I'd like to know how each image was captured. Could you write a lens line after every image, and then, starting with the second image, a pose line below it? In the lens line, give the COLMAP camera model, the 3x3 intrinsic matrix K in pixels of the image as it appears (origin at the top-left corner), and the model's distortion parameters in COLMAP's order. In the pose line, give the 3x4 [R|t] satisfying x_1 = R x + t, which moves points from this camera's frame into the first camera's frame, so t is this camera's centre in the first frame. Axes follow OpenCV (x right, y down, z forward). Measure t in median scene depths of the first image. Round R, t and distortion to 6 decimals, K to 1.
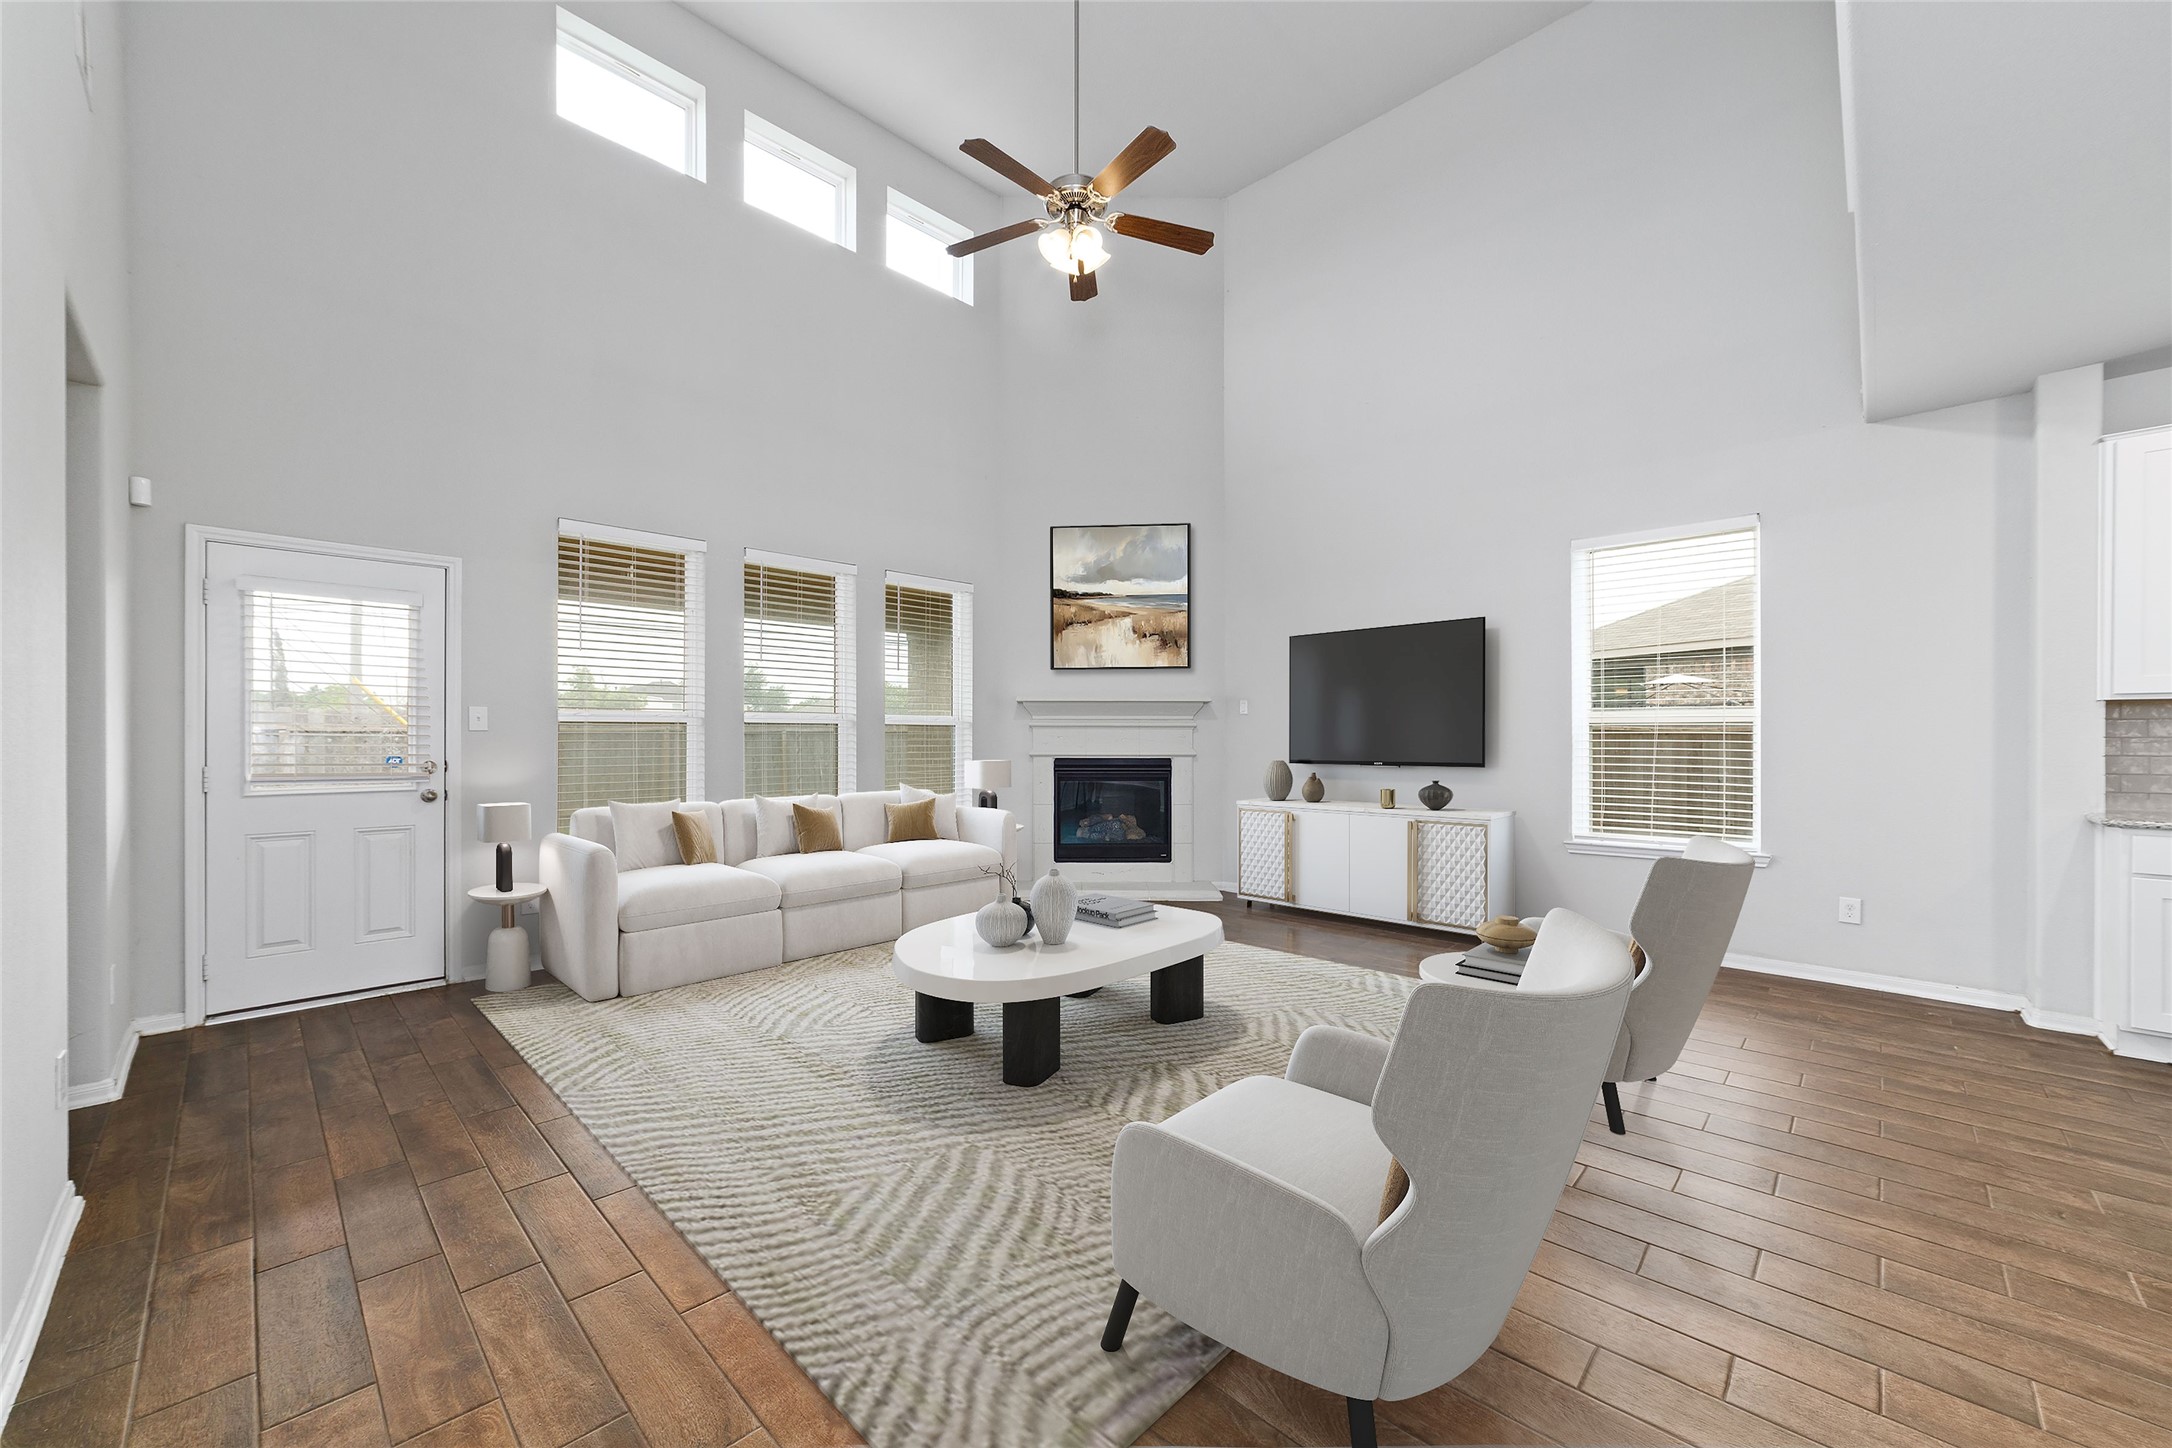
lens RADIAL K [[838.4, 0, 1081.4], [0, 838.4, 736.2], [0, 0, 1]] dist [-0.014281, 0.004492]
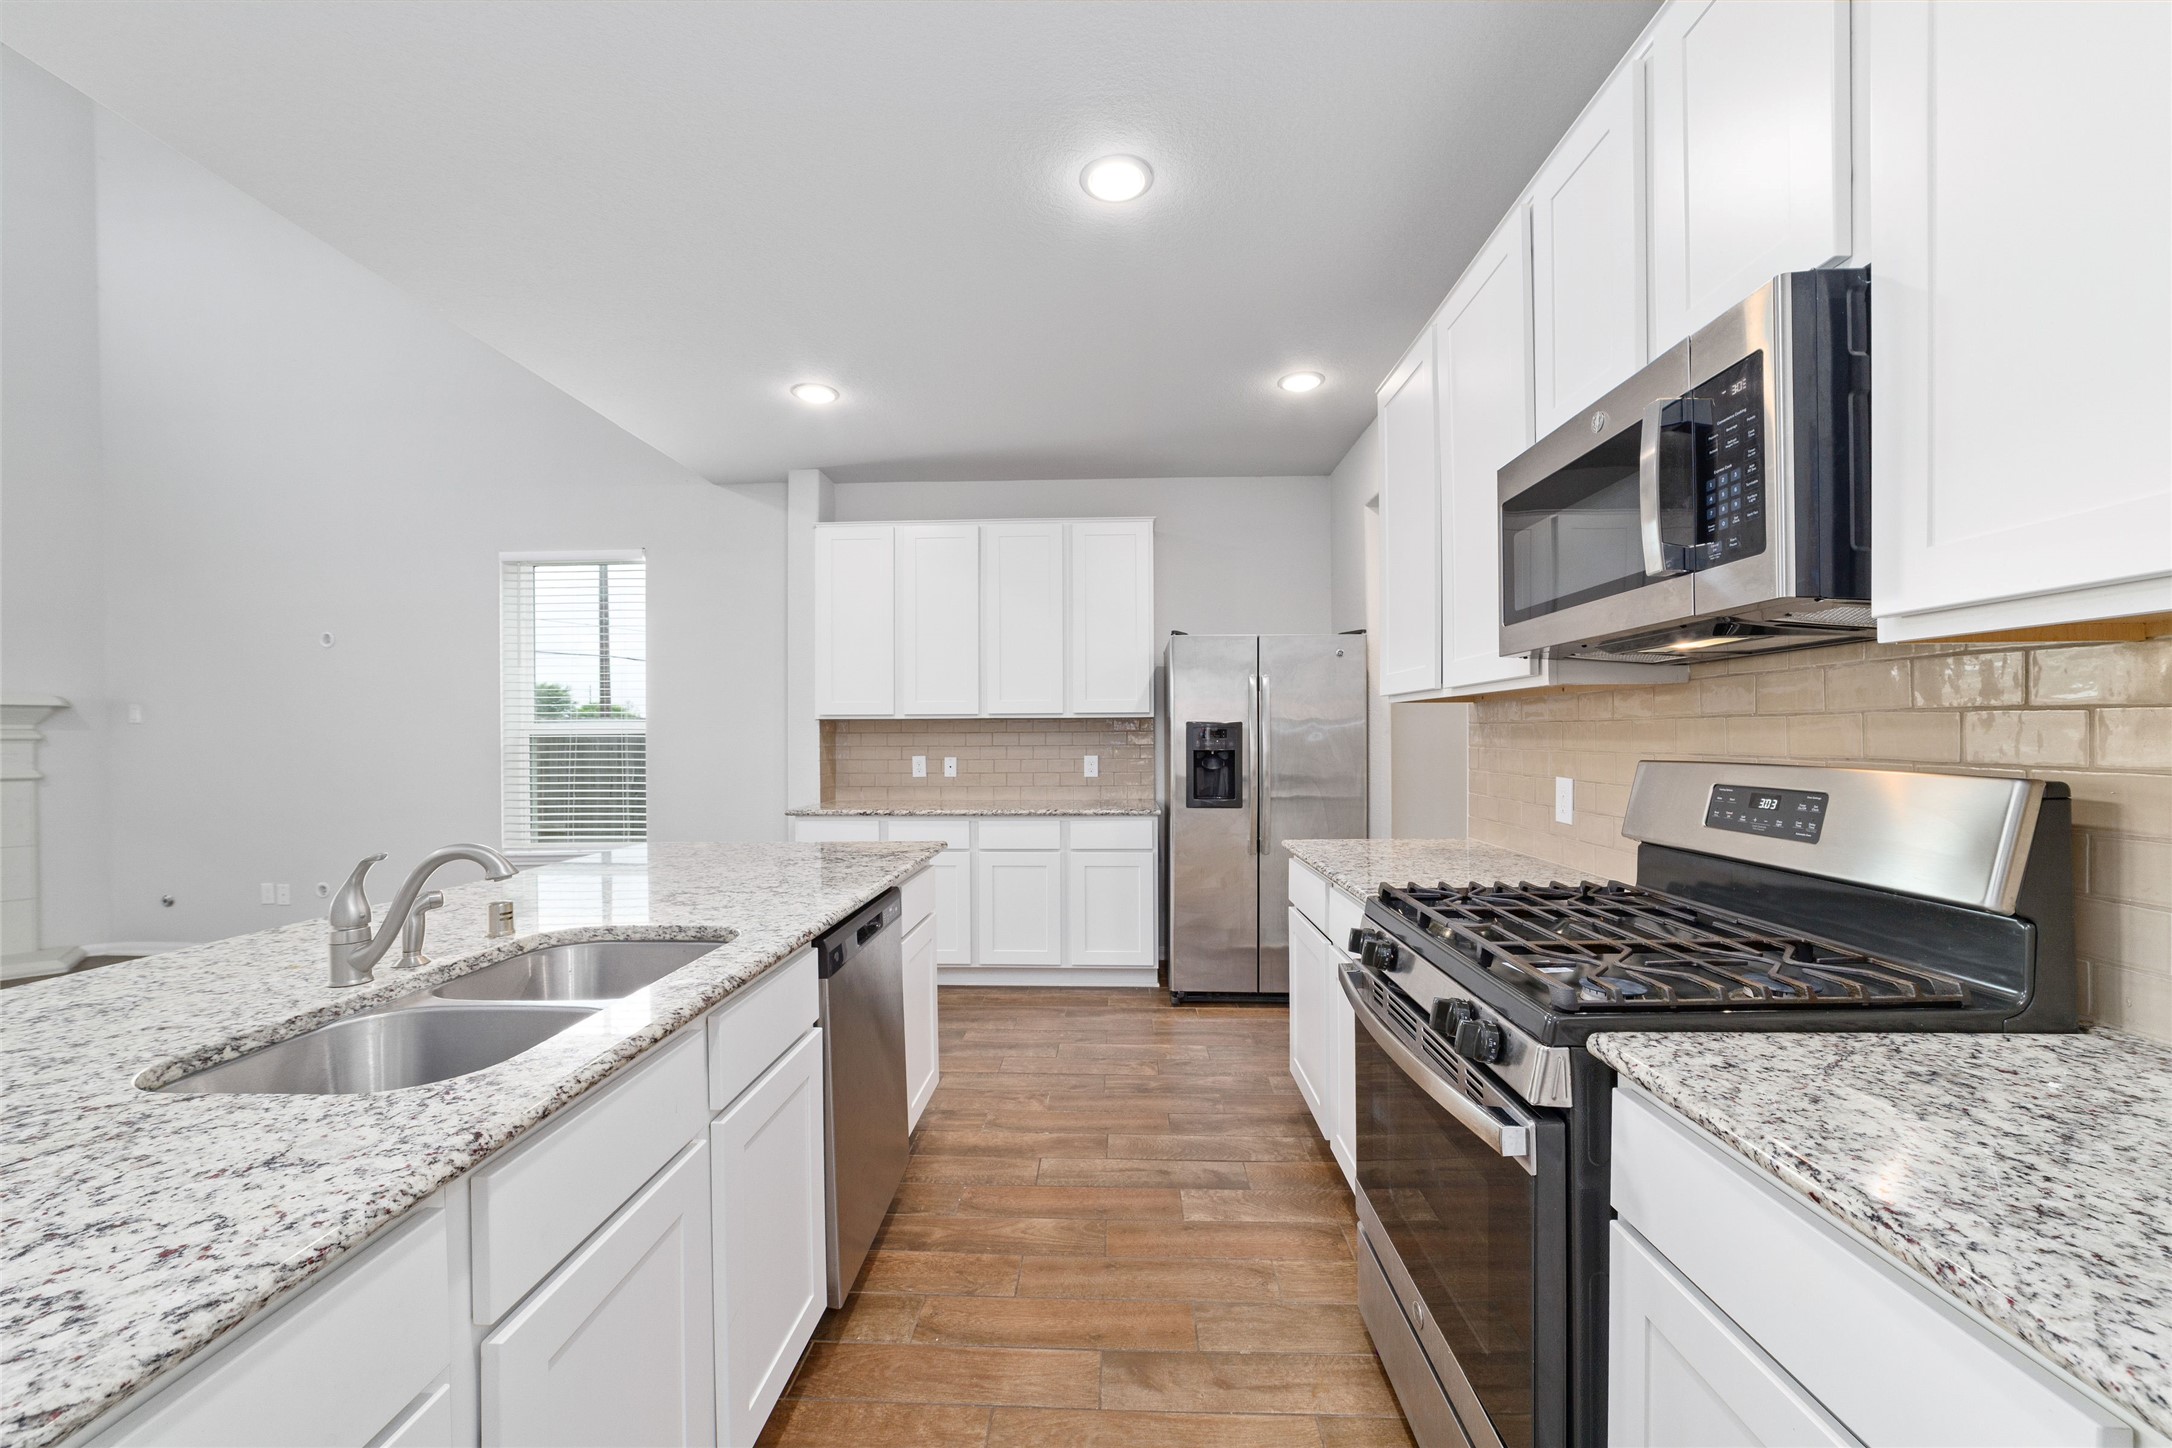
lens RADIAL K [[838.4, 0, 1081.4], [0, 838.4, 736.2], [0, 0, 1]] dist [-0.014281, 0.004492]
pose [[0.745871, -0.009015, 0.666029, 0.644098], [0.008893, 0.999954, 0.003576, -0.017312], [-0.666031, 0.003255, 0.745917, -0.291860]]
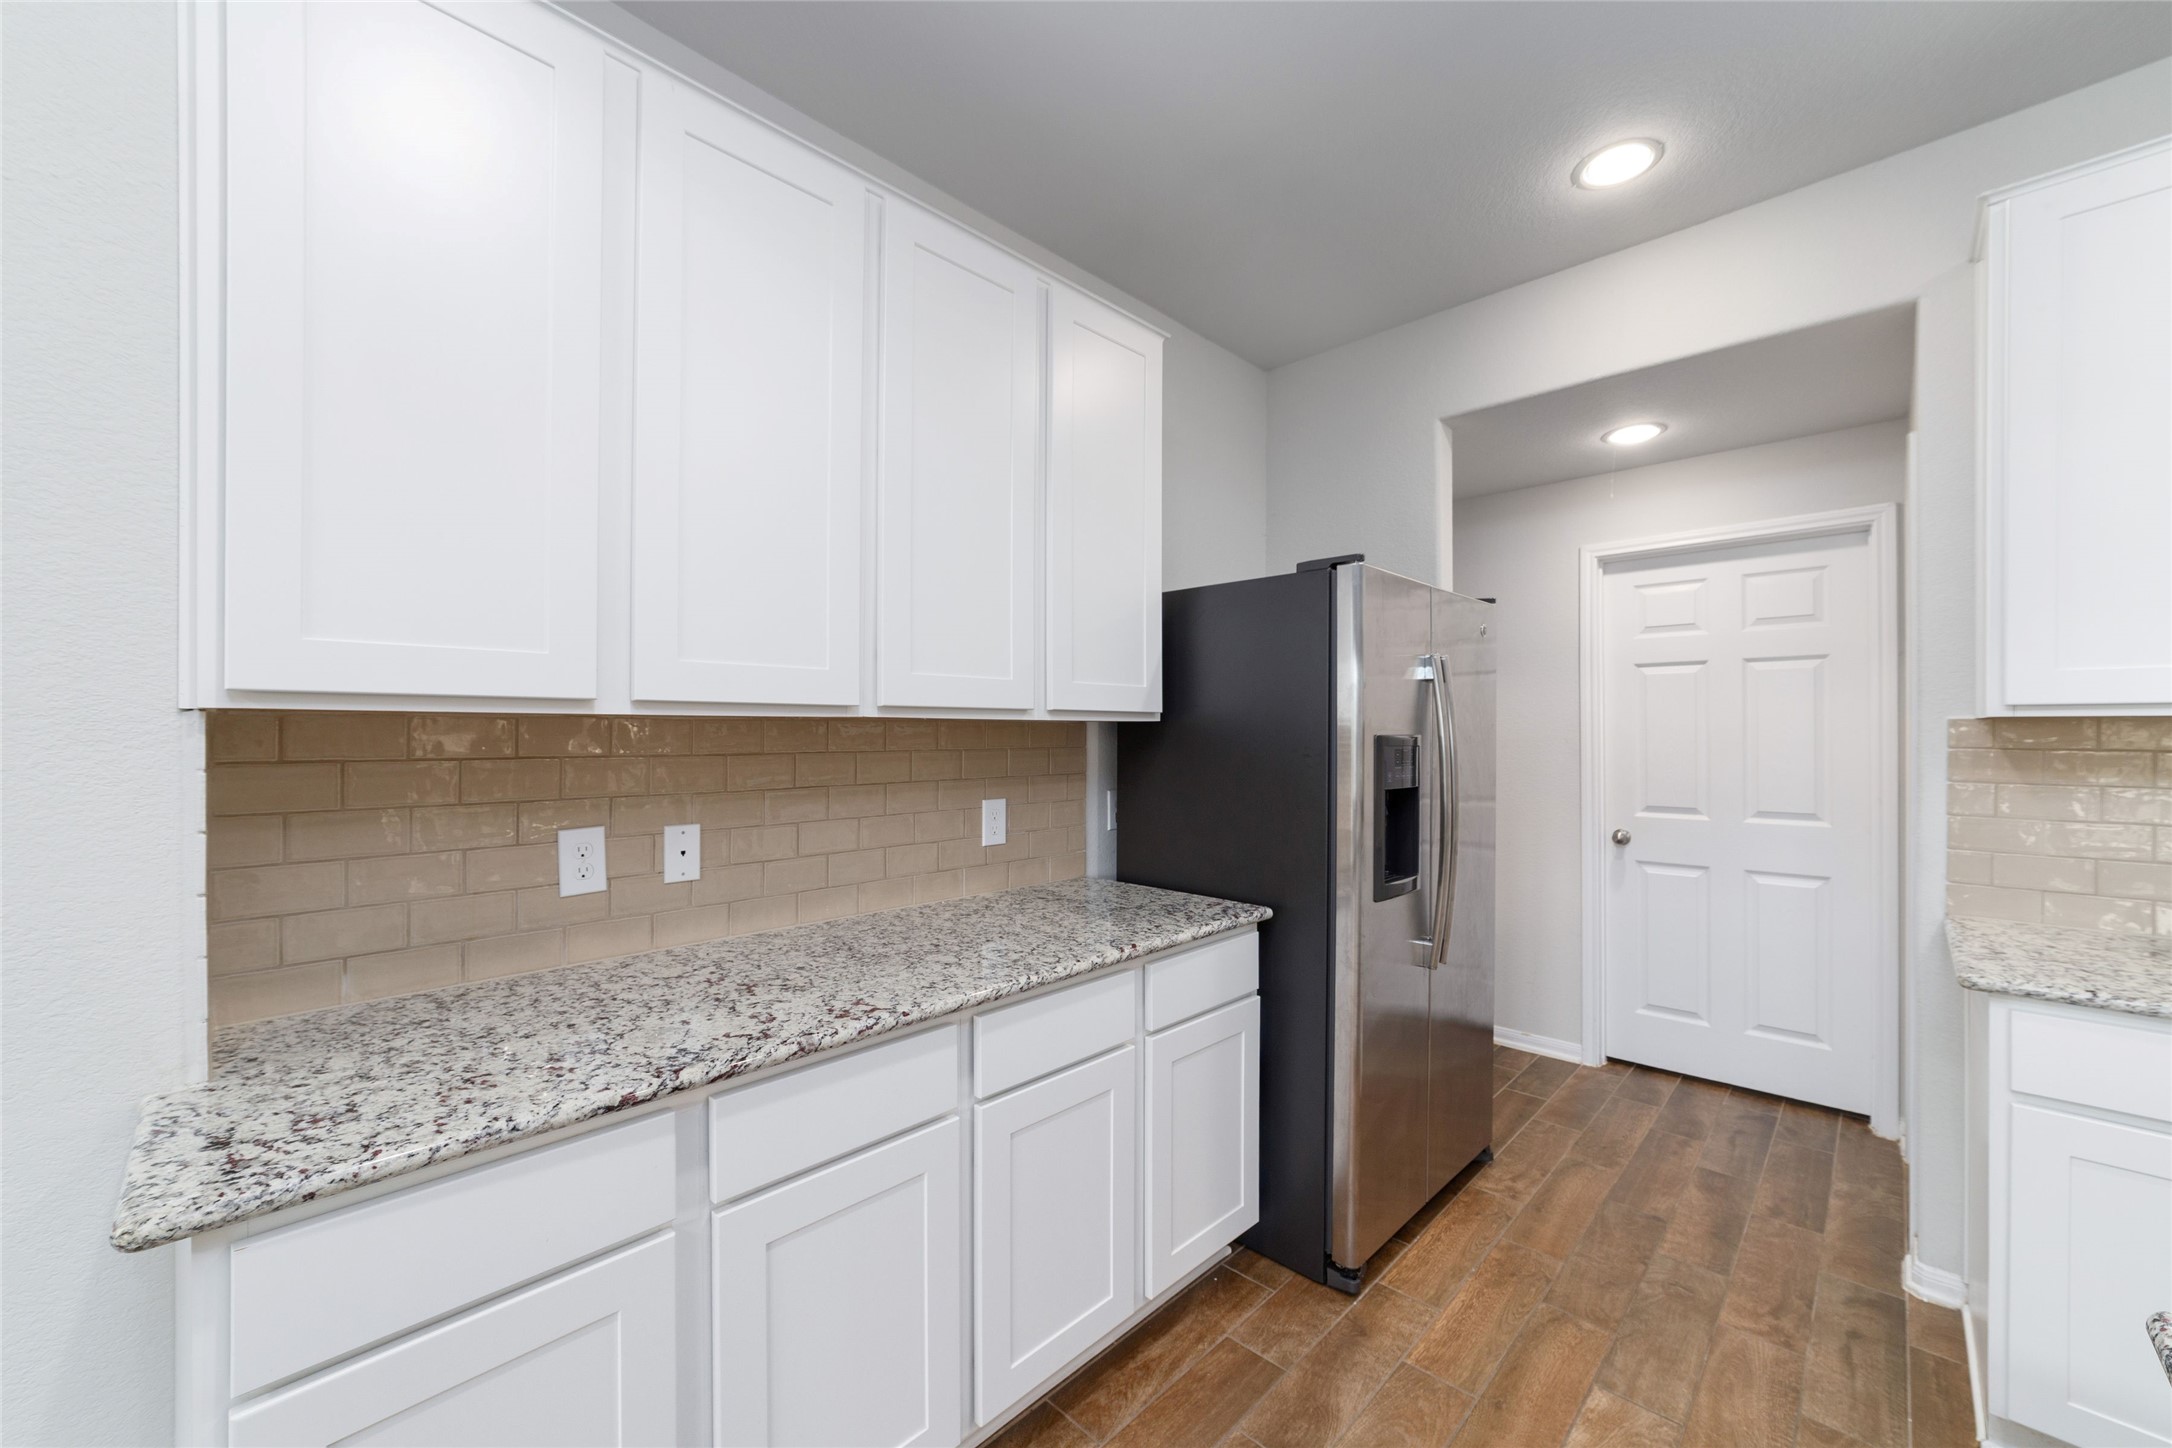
lens RADIAL K [[842.3, 0, 1095.2], [0, 842.3, 728.1], [0, 0, 1]] dist [-0.001522, -0.000042]
pose [[-0.011168, -0.000784, 0.999937, 0.923762], [-0.001937, 0.999998, 0.000762, -0.037355], [-0.999936, -0.001928, -0.011170, 0.679162]]
